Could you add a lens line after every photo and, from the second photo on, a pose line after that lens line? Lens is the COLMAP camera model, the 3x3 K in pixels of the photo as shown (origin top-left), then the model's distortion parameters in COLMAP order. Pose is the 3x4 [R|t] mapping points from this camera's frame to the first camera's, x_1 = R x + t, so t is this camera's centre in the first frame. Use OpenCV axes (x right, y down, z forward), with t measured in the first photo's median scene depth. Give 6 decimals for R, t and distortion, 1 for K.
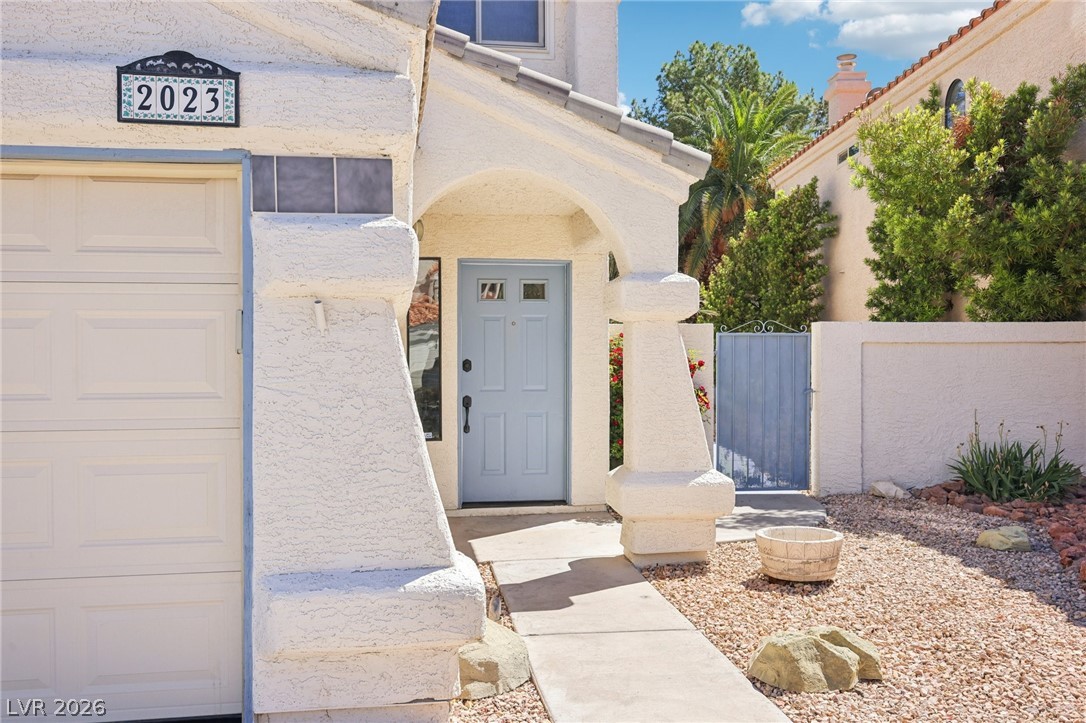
lens RADIAL K [[919.8, 0, 550.5], [0, 919.8, 371.5], [0, 0, 1]] dist [0.003444, 0.006386]
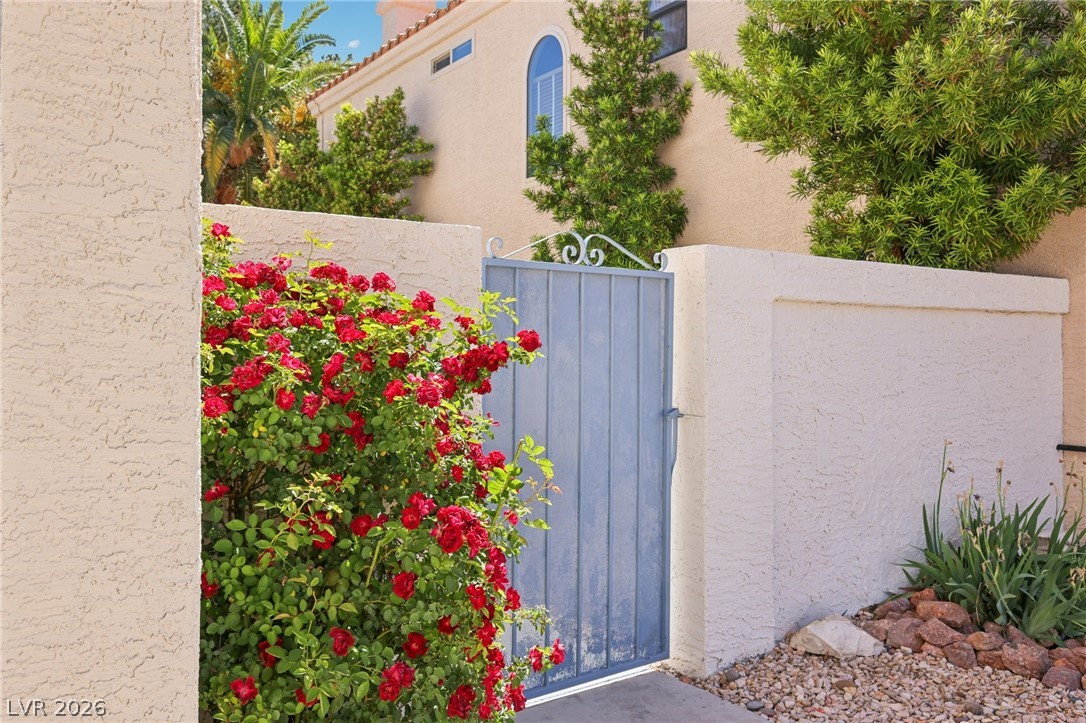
lens RADIAL K [[919.8, 0, 545.7], [0, 919.8, 354.7], [0, 0, 1]] dist [0.003444, 0.006386]
pose [[0.845674, 0.005375, 0.533673, 0.008103], [-0.000091, 0.999951, -0.009927, -0.000883], [-0.533700, 0.008346, 0.845632, 0.354751]]
